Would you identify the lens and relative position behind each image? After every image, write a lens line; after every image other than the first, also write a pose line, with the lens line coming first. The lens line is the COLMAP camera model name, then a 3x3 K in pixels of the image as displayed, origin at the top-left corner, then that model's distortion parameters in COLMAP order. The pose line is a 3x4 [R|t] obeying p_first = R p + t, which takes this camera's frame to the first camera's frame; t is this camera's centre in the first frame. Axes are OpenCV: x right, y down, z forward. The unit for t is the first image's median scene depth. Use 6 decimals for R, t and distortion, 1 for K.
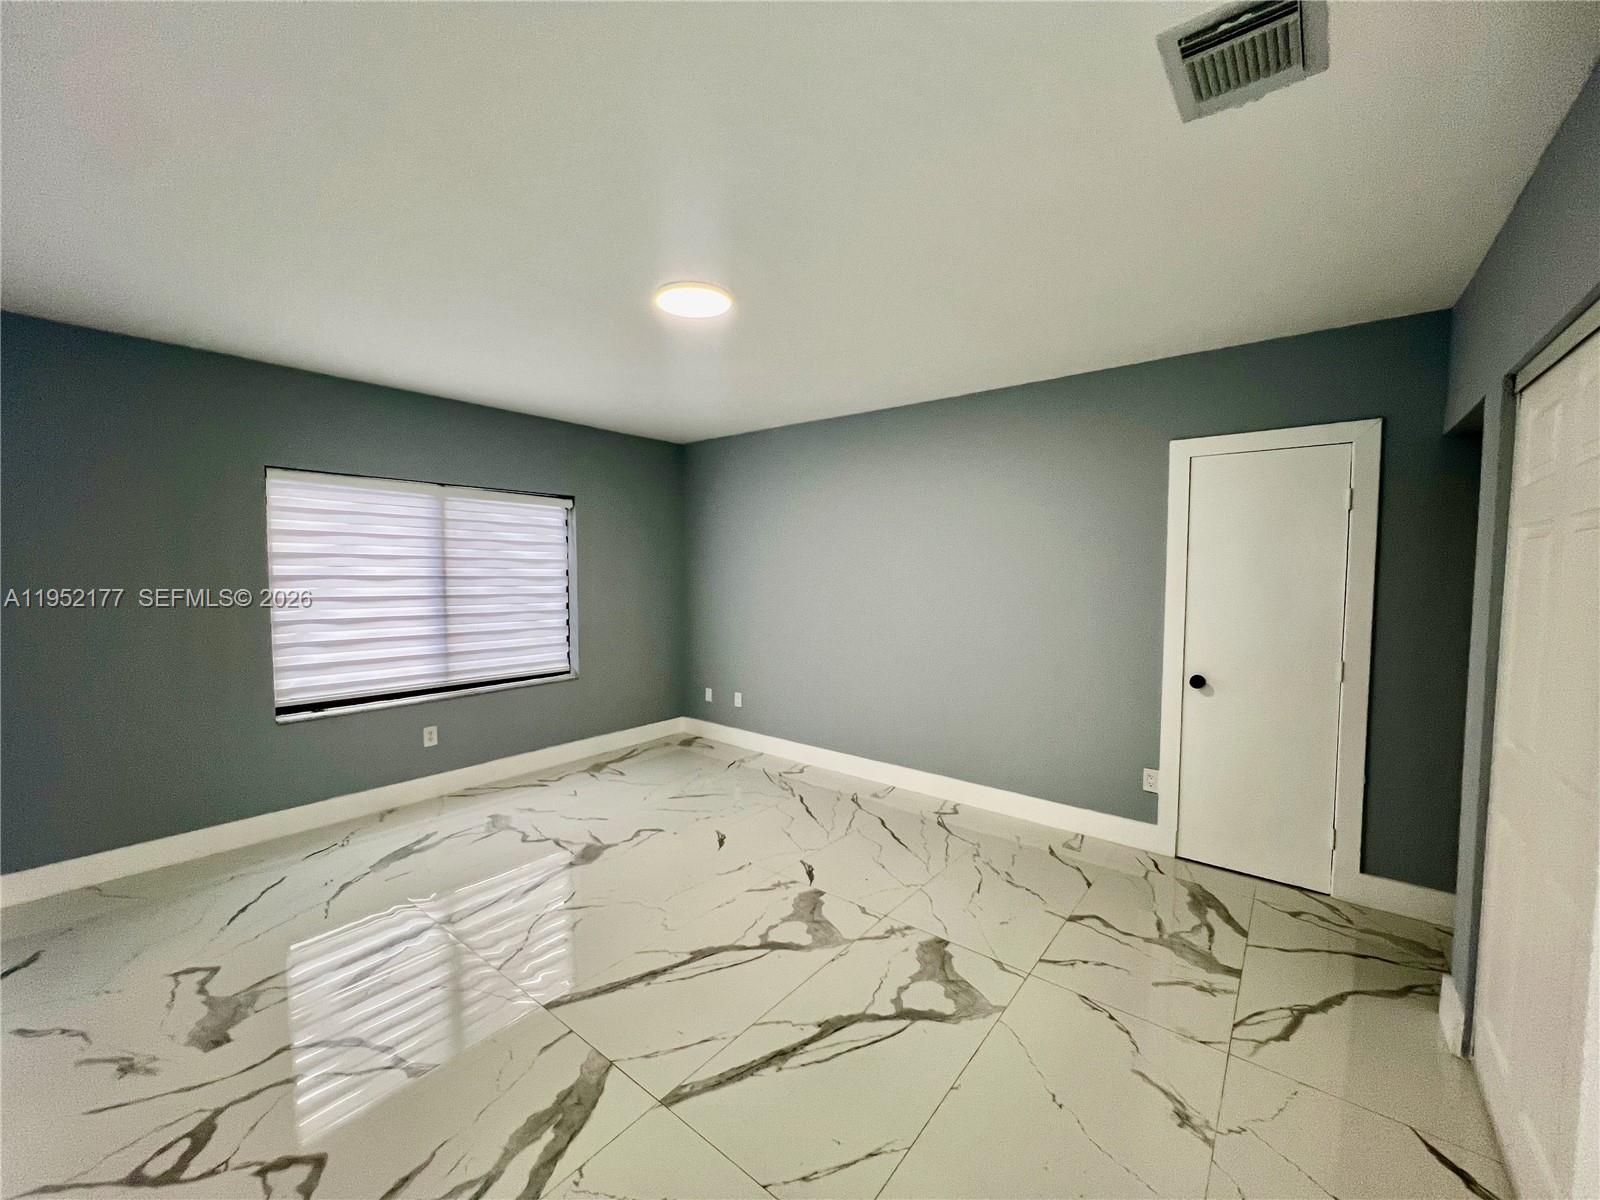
lens RADIAL K [[639.5, 0, 800.0], [0, 639.5, 600.0], [0, 0, 1]] dist [0.000777, -0.000010]
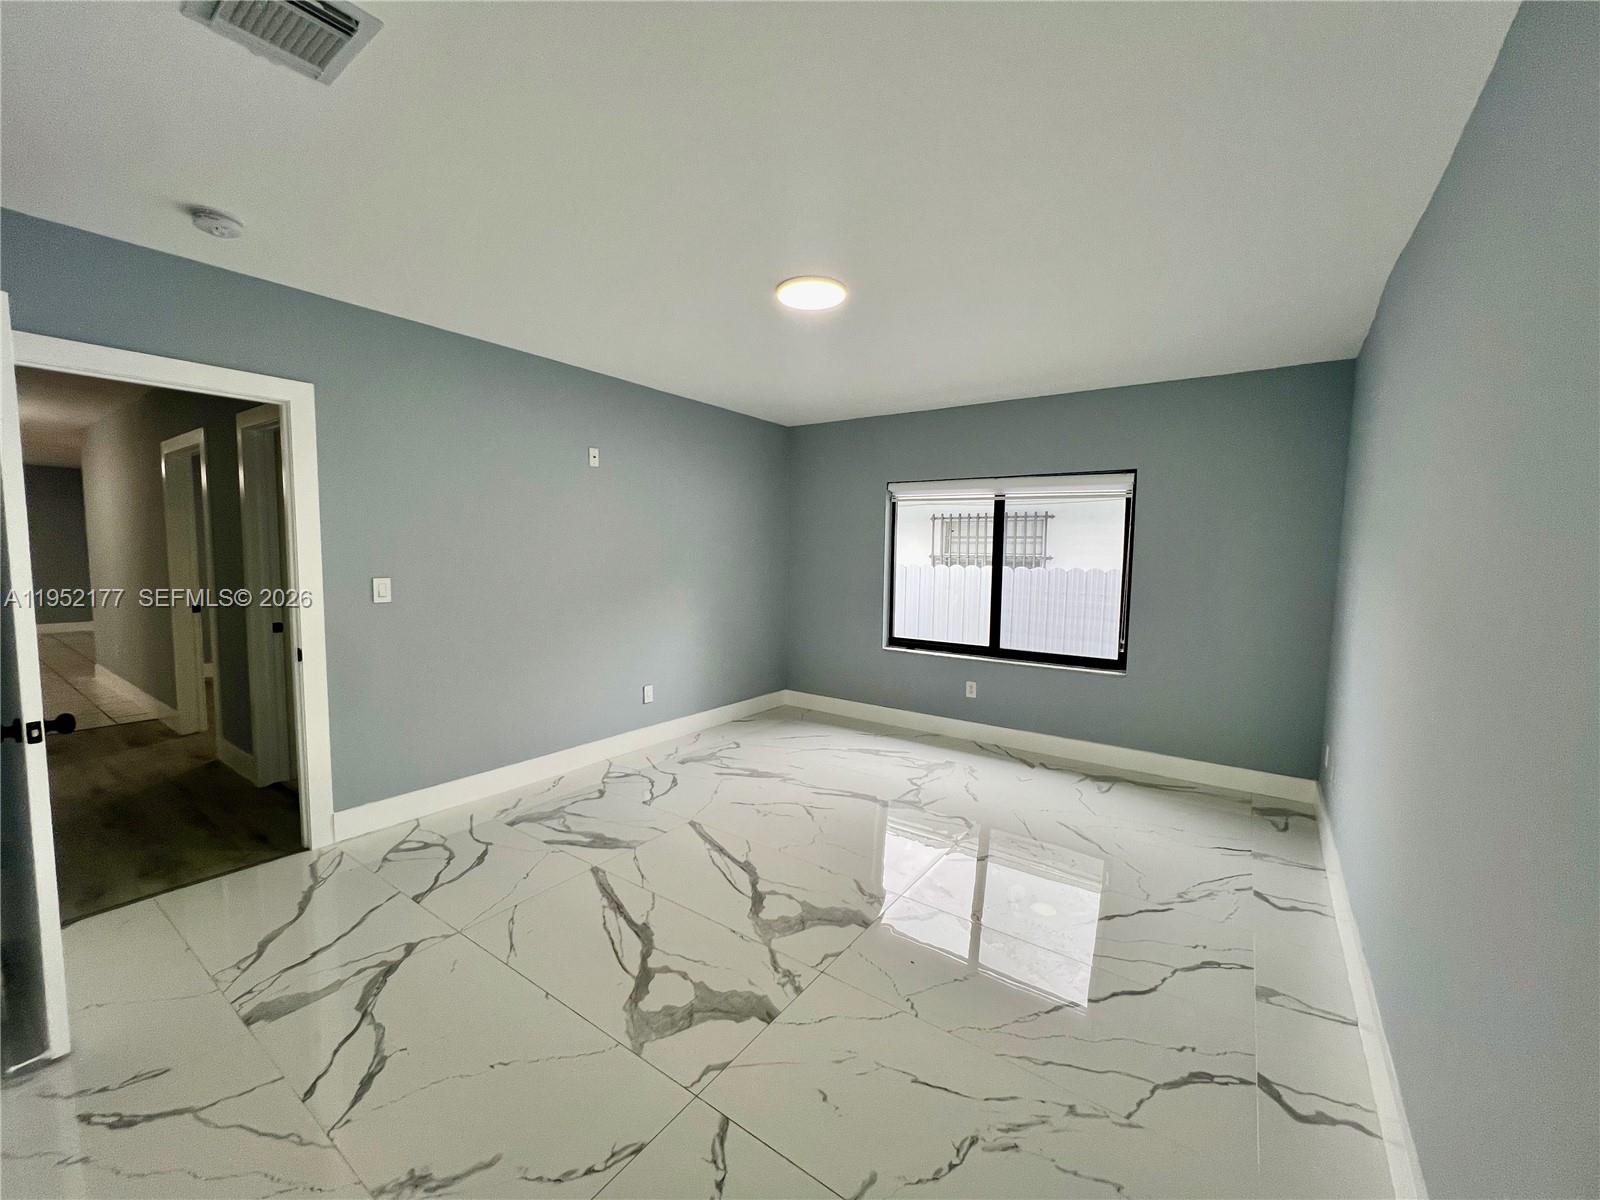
lens RADIAL K [[639.5, 0, 800.0], [0, 639.5, 600.0], [0, 0, 1]] dist [0.000777, -0.000010]
pose [[0.056316, 0.071573, -0.995844, 0.920614], [-0.066282, 0.995495, 0.067800, -0.024123], [0.996210, 0.062188, 0.060806, 0.916670]]
